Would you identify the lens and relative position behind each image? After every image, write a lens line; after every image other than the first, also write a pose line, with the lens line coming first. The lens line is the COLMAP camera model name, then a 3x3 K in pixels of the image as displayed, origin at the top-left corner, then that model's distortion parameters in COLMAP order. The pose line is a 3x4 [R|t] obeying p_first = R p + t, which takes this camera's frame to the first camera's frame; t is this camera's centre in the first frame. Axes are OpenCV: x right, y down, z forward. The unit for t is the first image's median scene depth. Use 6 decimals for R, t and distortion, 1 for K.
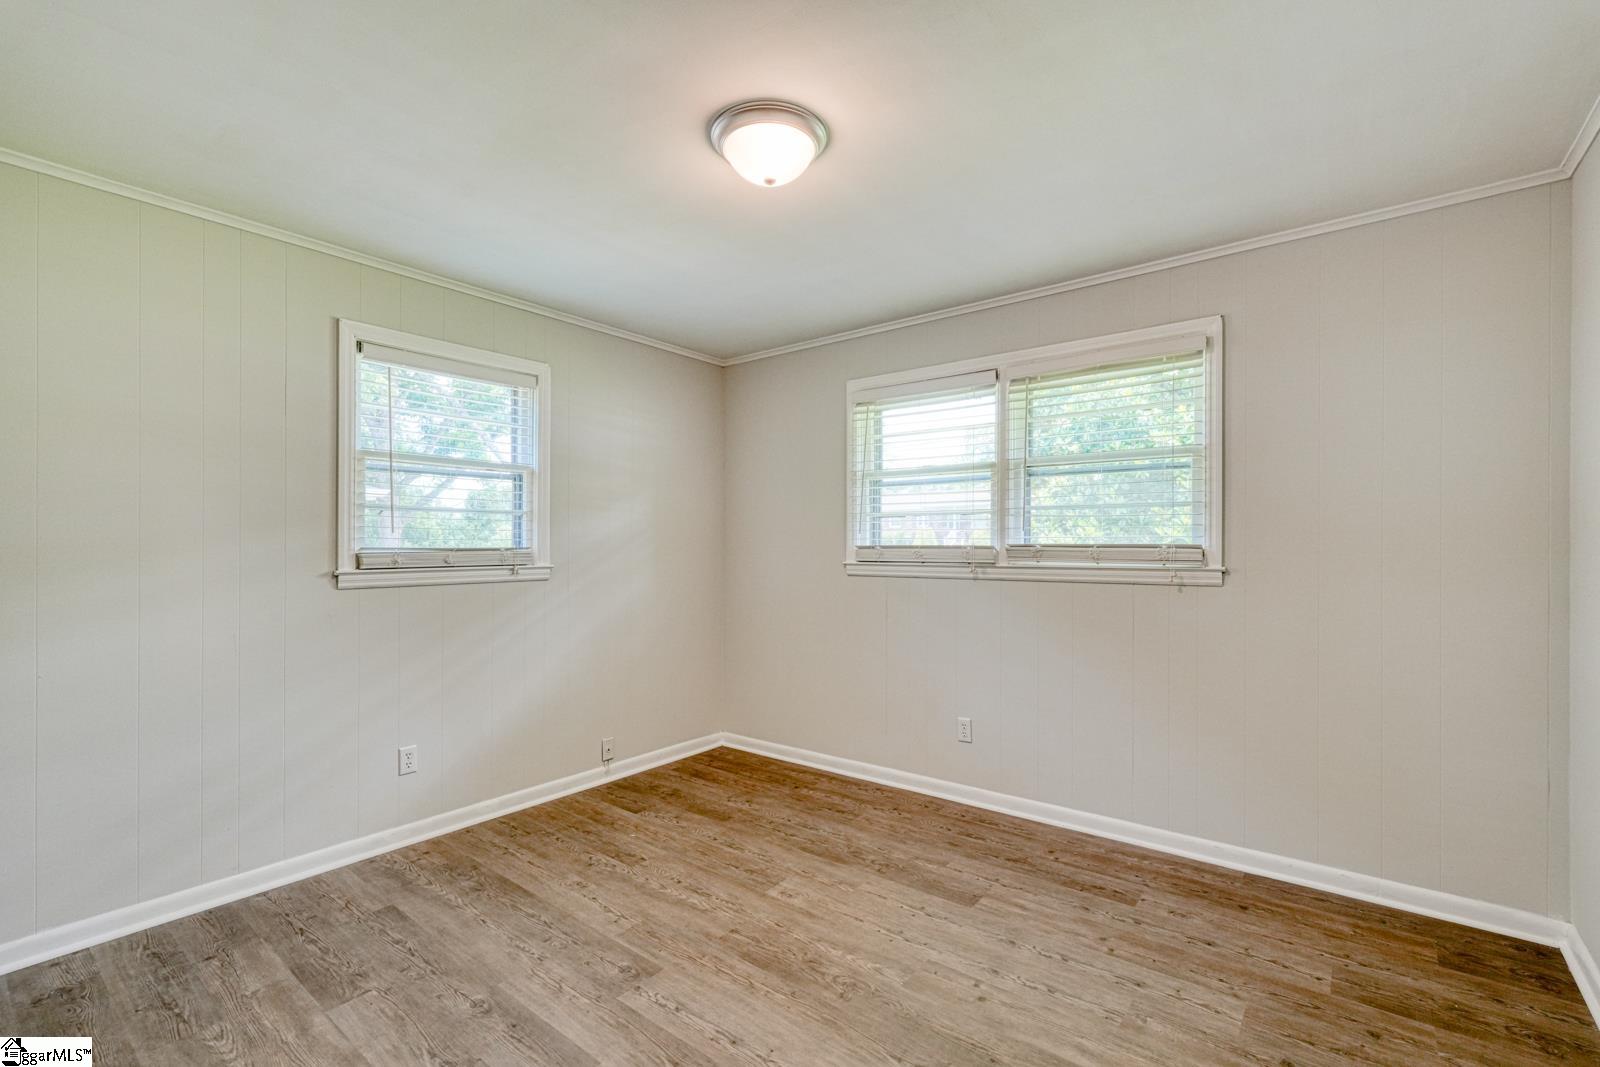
lens RADIAL K [[687.5, 0, 802.8], [0, 687.5, 546.4], [0, 0, 1]] dist [0.006943, 0.000176]
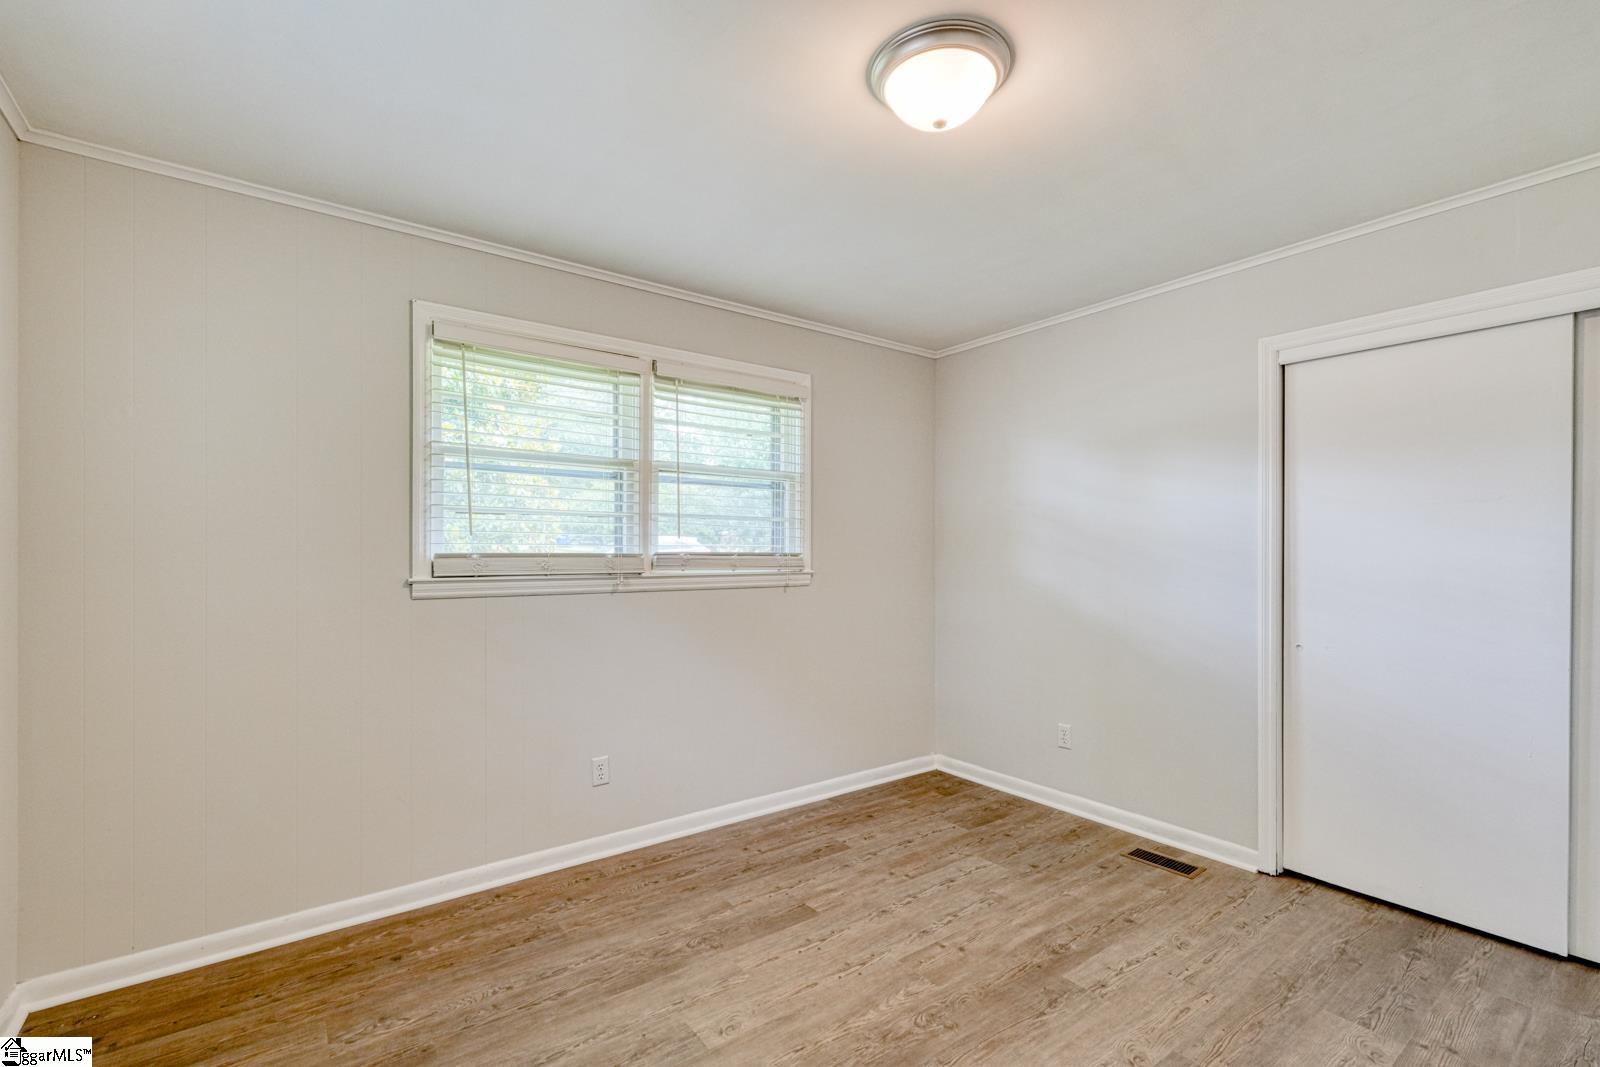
lens RADIAL K [[709.5, 0, 790.4], [0, 709.5, 554.7], [0, 0, 1]] dist [0.004904, 0.000618]
pose [[0.274663, -0.003259, 0.961535, -0.618860], [-0.003812, 0.999983, 0.004479, -0.005419], [-0.961533, -0.004896, 0.274646, 0.613516]]
